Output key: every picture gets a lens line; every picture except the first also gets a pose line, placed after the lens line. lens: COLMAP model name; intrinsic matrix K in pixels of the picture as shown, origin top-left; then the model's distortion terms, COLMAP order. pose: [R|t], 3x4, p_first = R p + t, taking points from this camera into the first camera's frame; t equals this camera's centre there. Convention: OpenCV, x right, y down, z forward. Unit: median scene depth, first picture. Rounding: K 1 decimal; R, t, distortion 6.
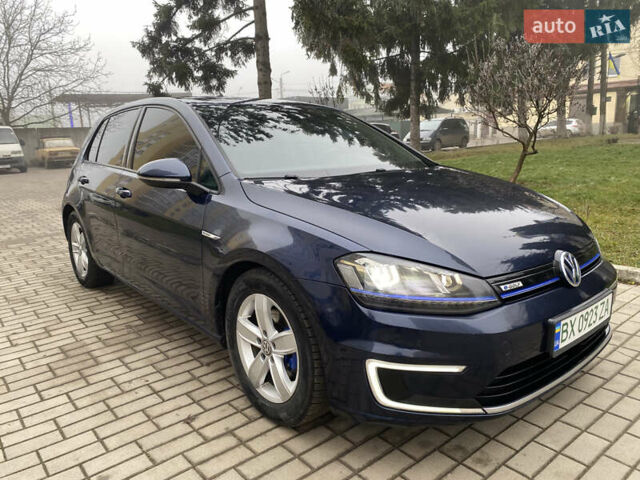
lens RADIAL K [[483.5, 0, 324.0], [0, 483.5, 239.8], [0, 0, 1]] dist [0.006170, -0.005226]
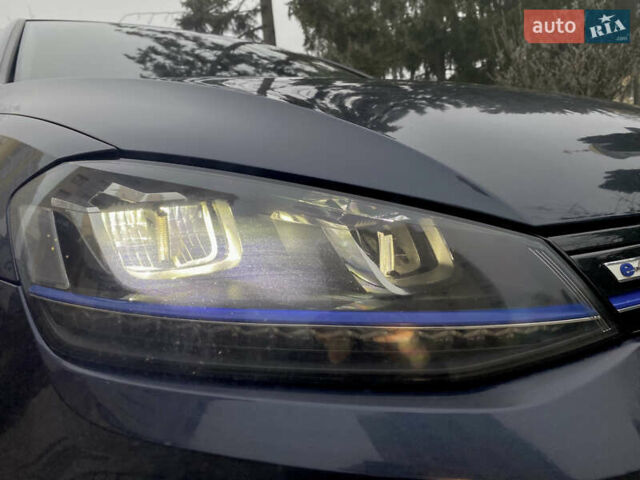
lens RADIAL K [[483.5, 0, 324.0], [0, 483.5, 239.8], [0, 0, 1]] dist [0.006170, -0.005226]
pose [[0.996637, -0.033172, -0.074930, 0.052288], [0.027328, 0.996601, -0.077715, 0.021808], [0.077253, 0.075406, 0.994156, 0.162218]]
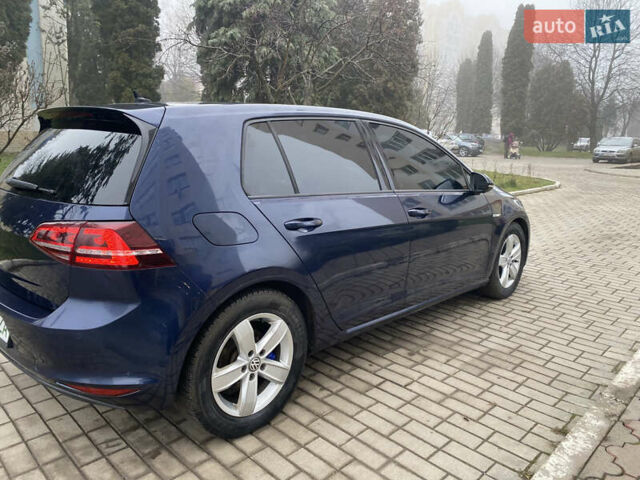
lens RADIAL K [[481.4, 0, 320.0], [0, 481.4, 240.0], [0, 0, 1]] dist [0.032049, -0.038684]
pose [[-0.091774, -0.181270, 0.979142, -0.531911], [0.183860, 0.963301, 0.195570, -0.106347], [-0.978659, 0.197973, -0.055078, 0.494531]]
